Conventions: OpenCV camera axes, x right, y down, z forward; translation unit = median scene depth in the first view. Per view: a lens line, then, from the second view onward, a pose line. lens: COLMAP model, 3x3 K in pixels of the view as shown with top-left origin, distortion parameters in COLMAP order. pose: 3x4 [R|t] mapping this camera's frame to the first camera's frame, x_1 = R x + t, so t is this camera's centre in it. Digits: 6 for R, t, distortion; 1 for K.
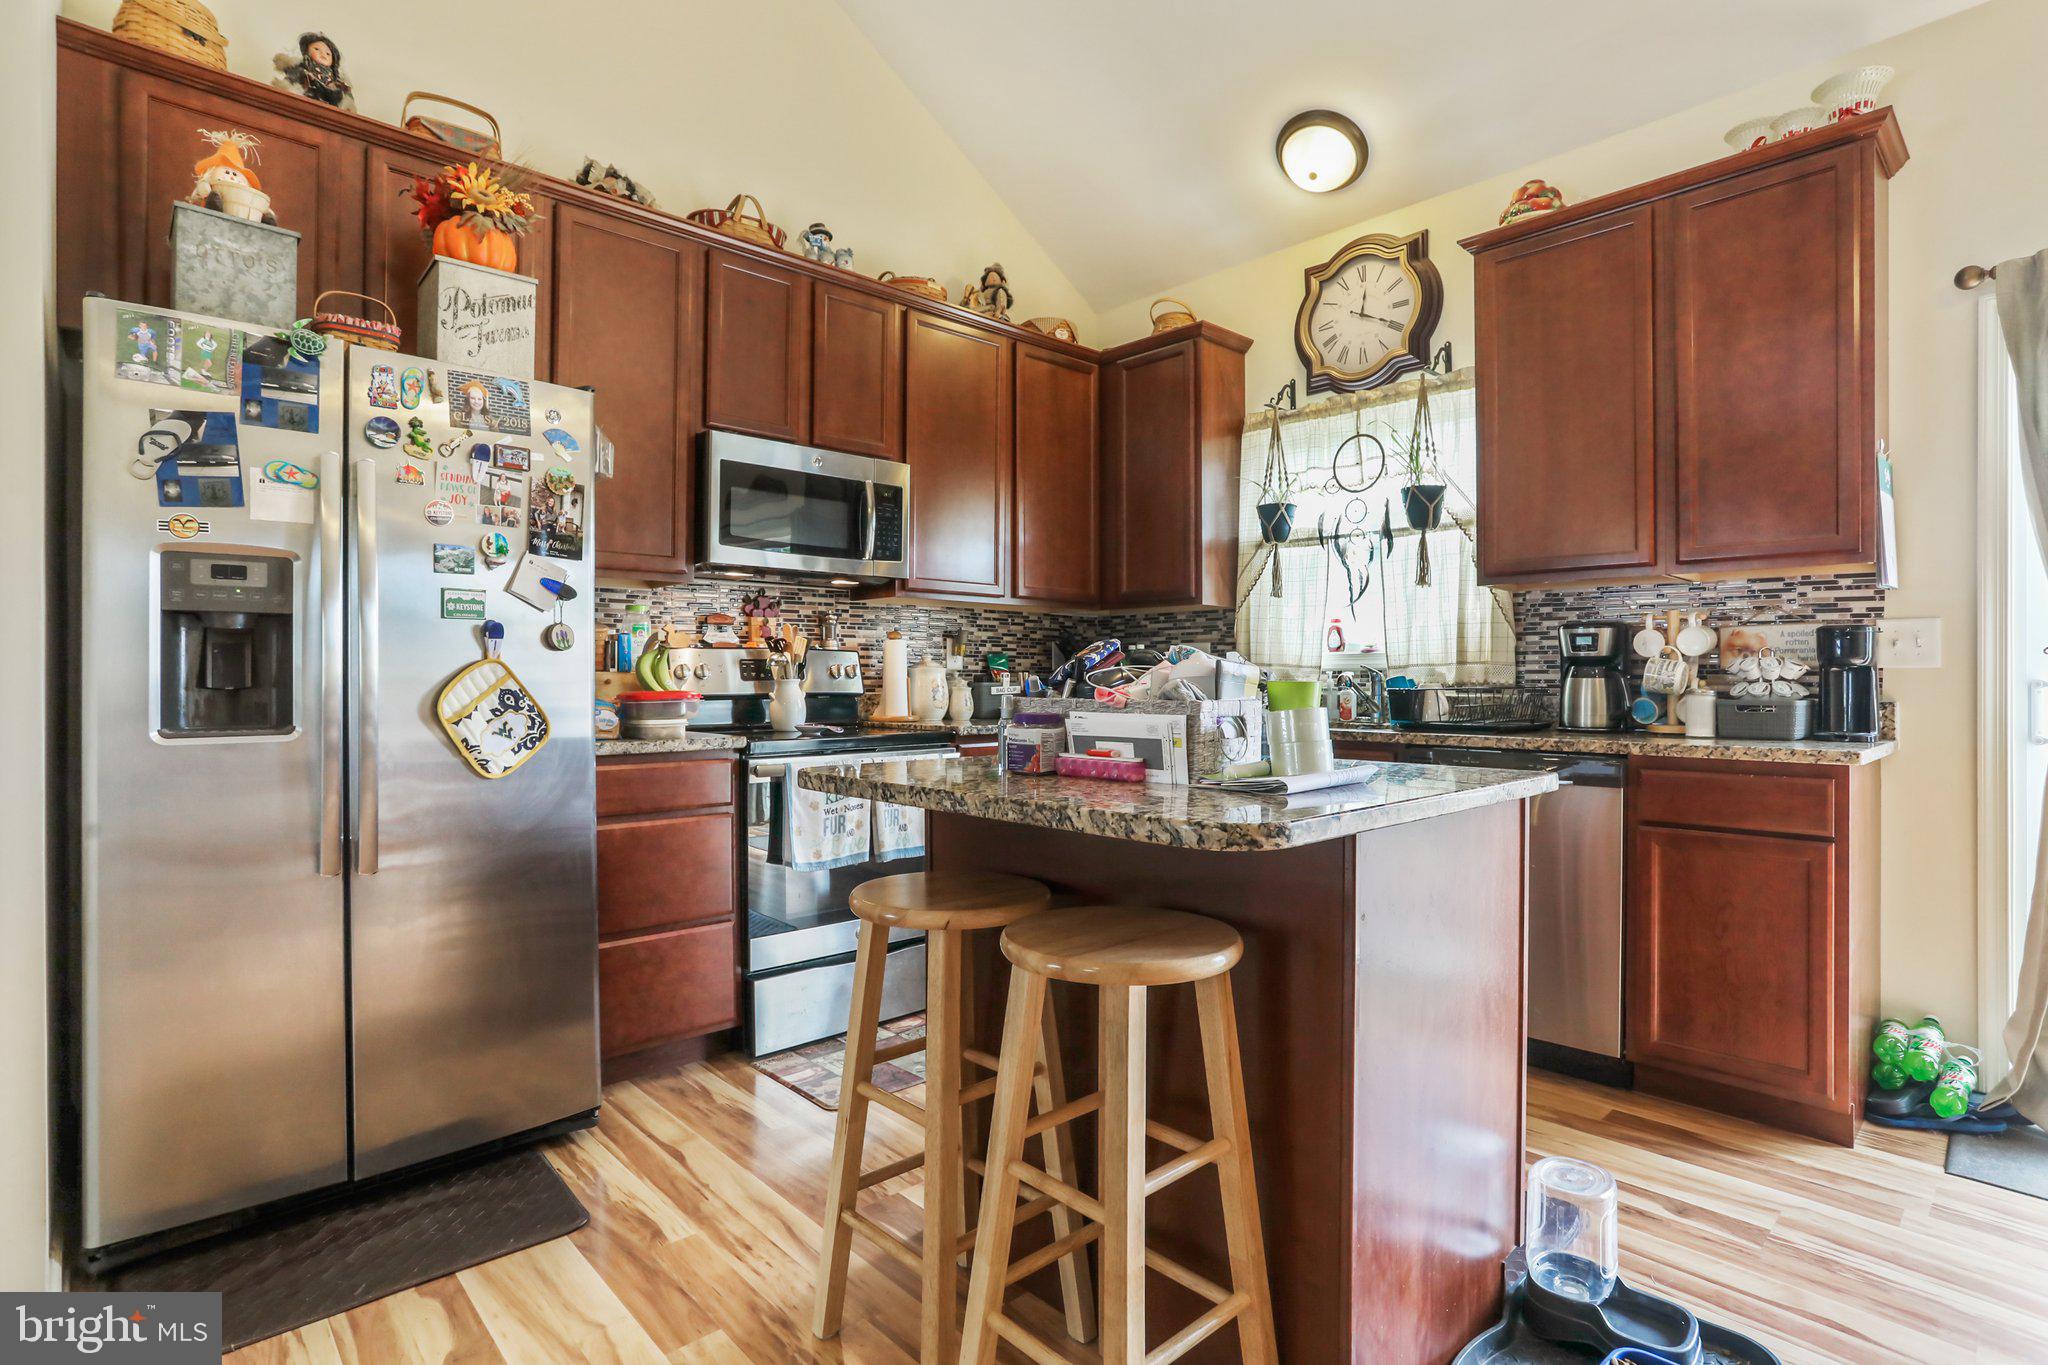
lens RADIAL K [[1008.2, 0, 1024.0], [0, 1008.2, 682.5], [0, 0, 1]] dist [-0.053117, 0.028612]
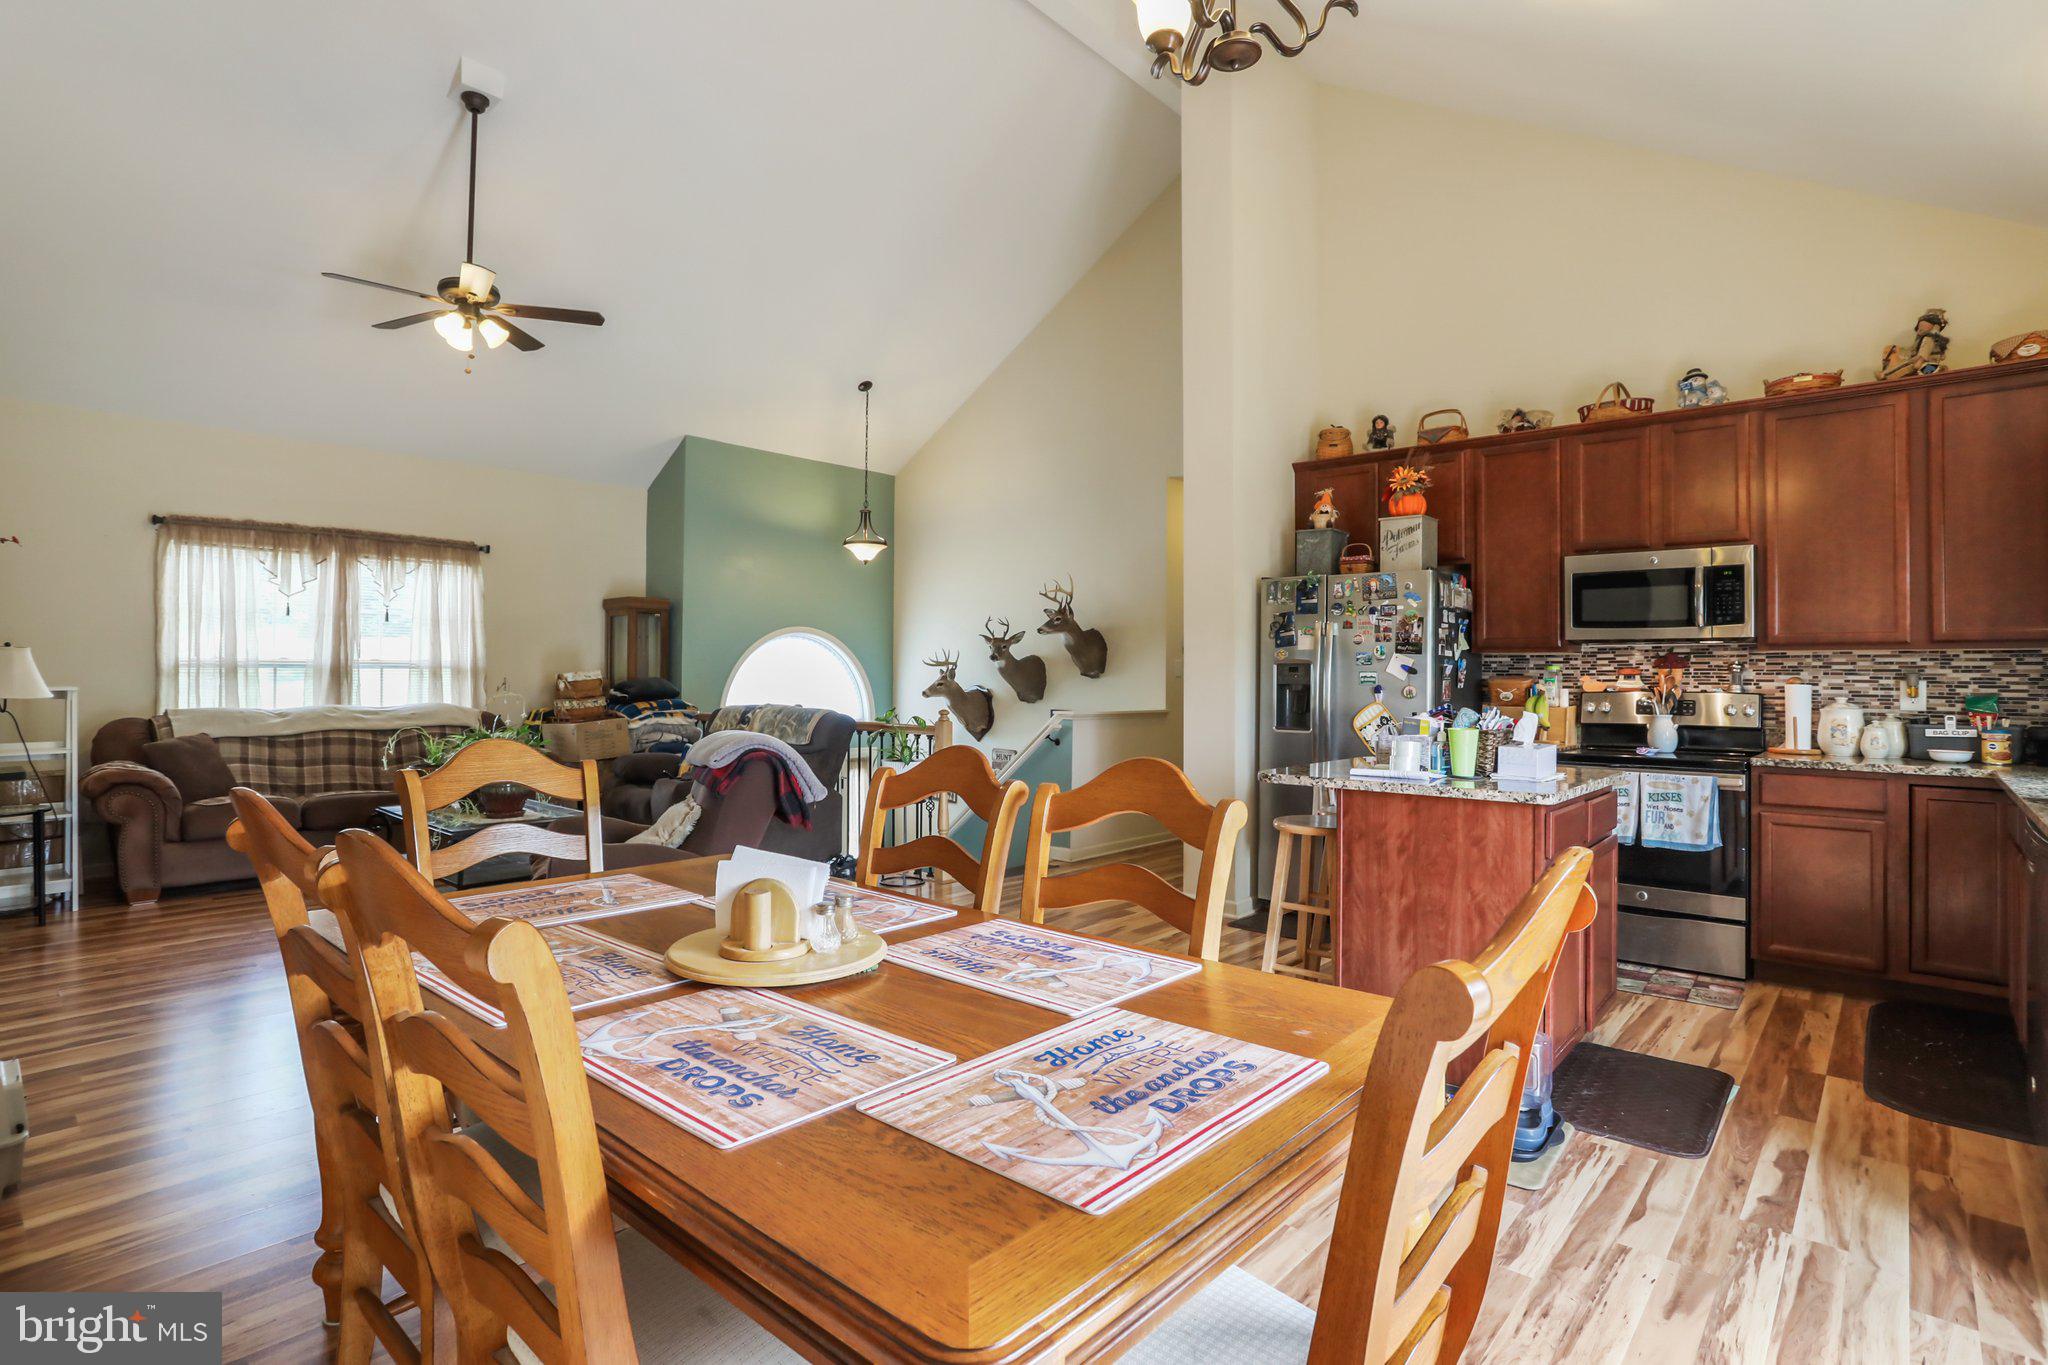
lens RADIAL K [[1013.0, 0, 1018.0], [0, 1013.0, 671.8], [0, 0, 1]] dist [-0.052835, 0.025678]
pose [[0.089820, -0.004210, -0.995949, 1.279974], [-0.009981, 0.999937, -0.005127, -0.057332], [0.995908, 0.010401, 0.089772, -0.002186]]
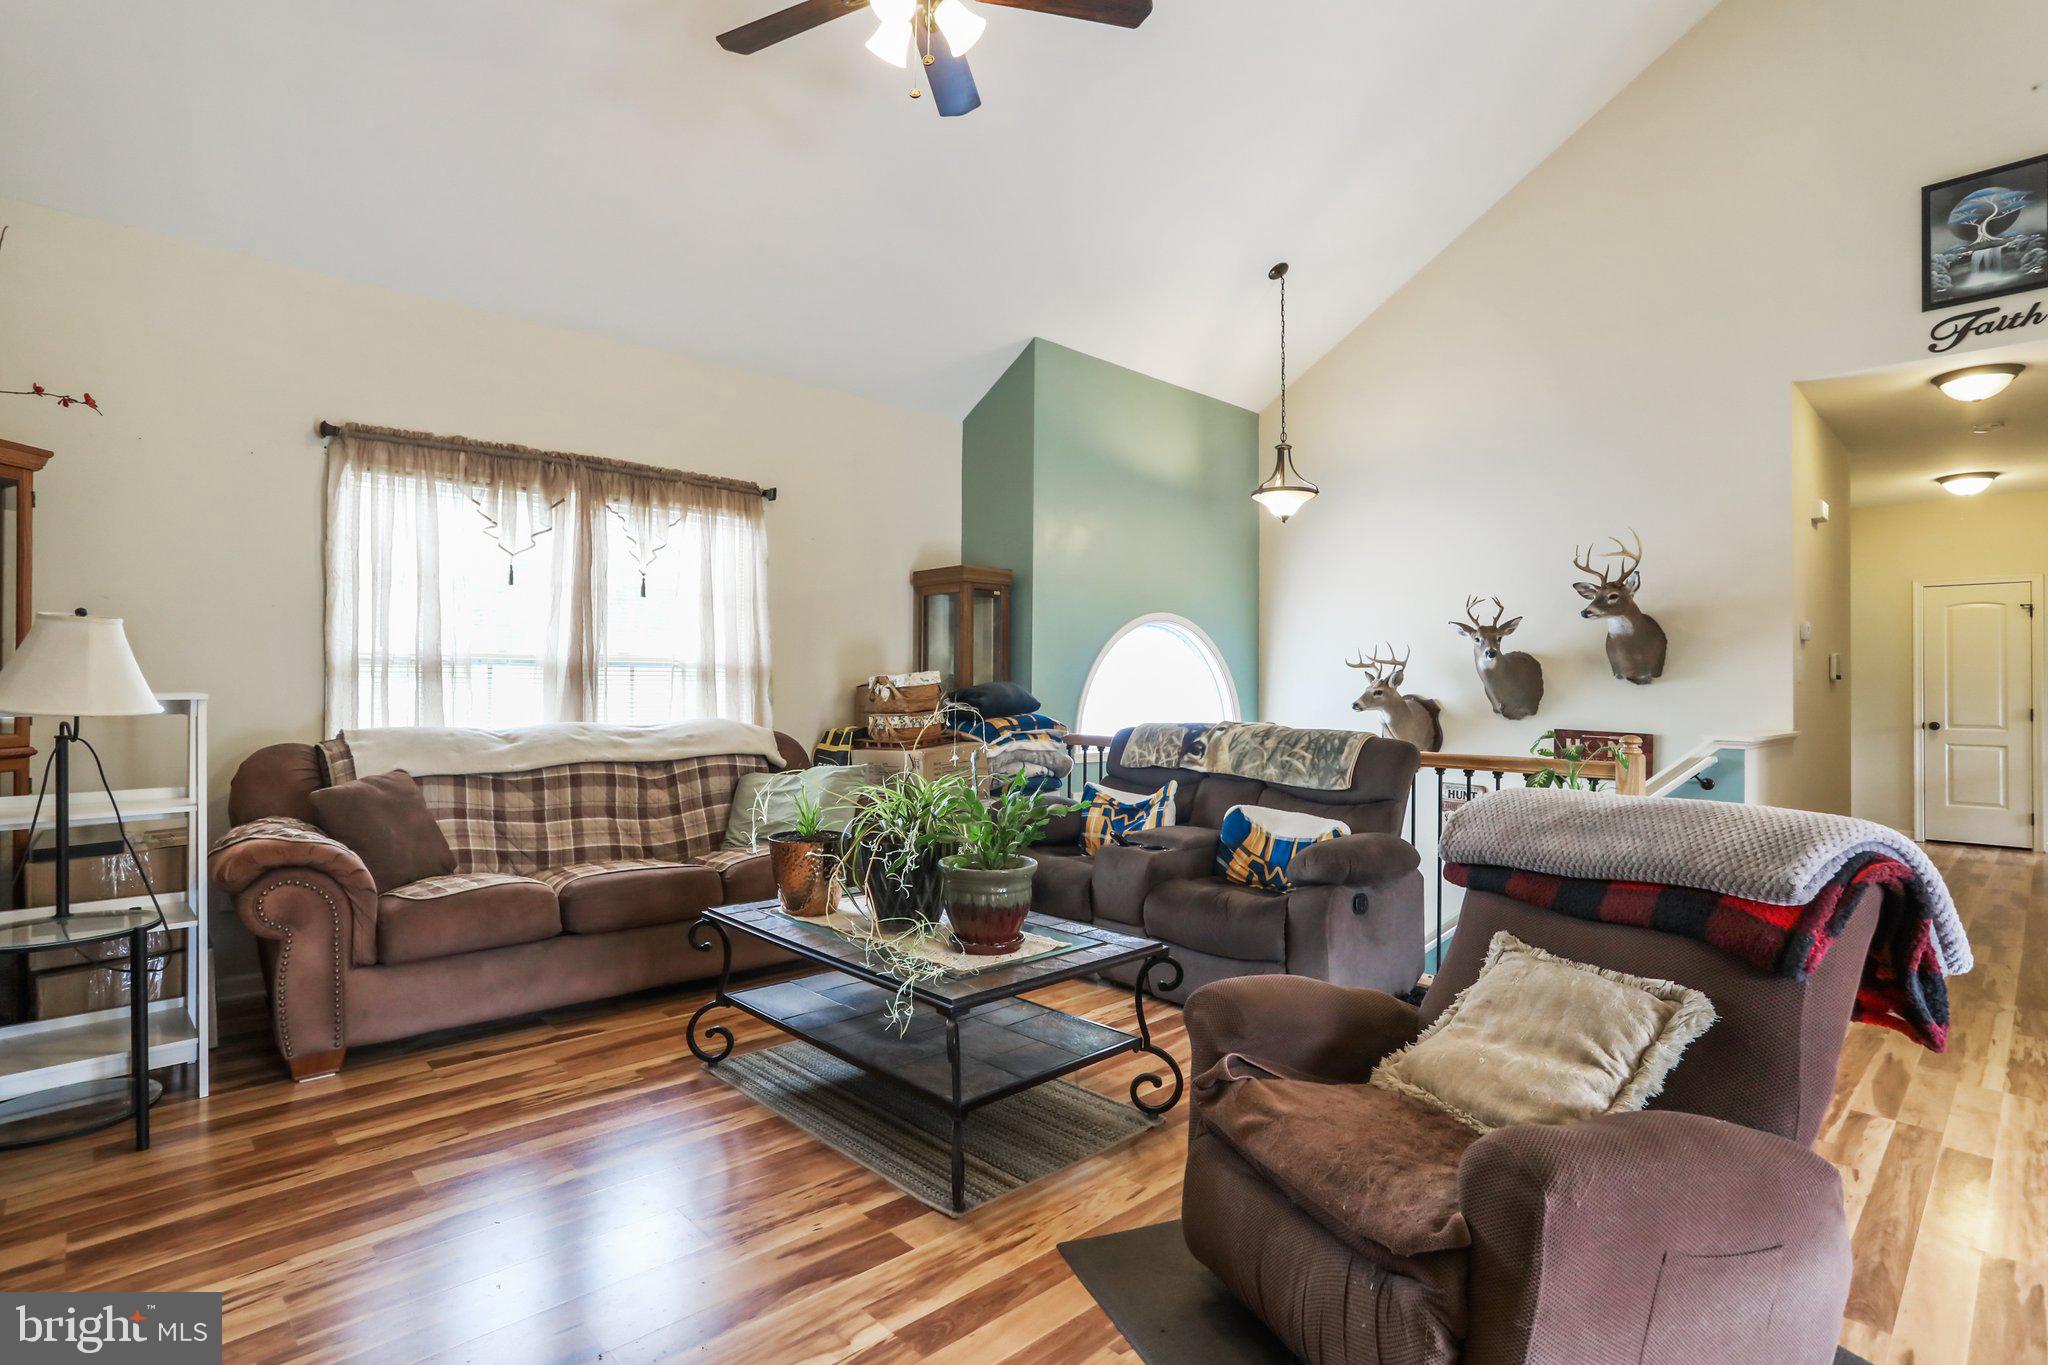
lens RADIAL K [[1008.2, 0, 1024.0], [0, 1008.2, 682.5], [0, 0, 1]] dist [-0.053117, 0.028612]
pose [[0.014632, -0.003843, -0.999886, 0.326712], [-0.011343, 0.999928, -0.004009, -0.037804], [0.999829, 0.011400, 0.014588, -0.750011]]
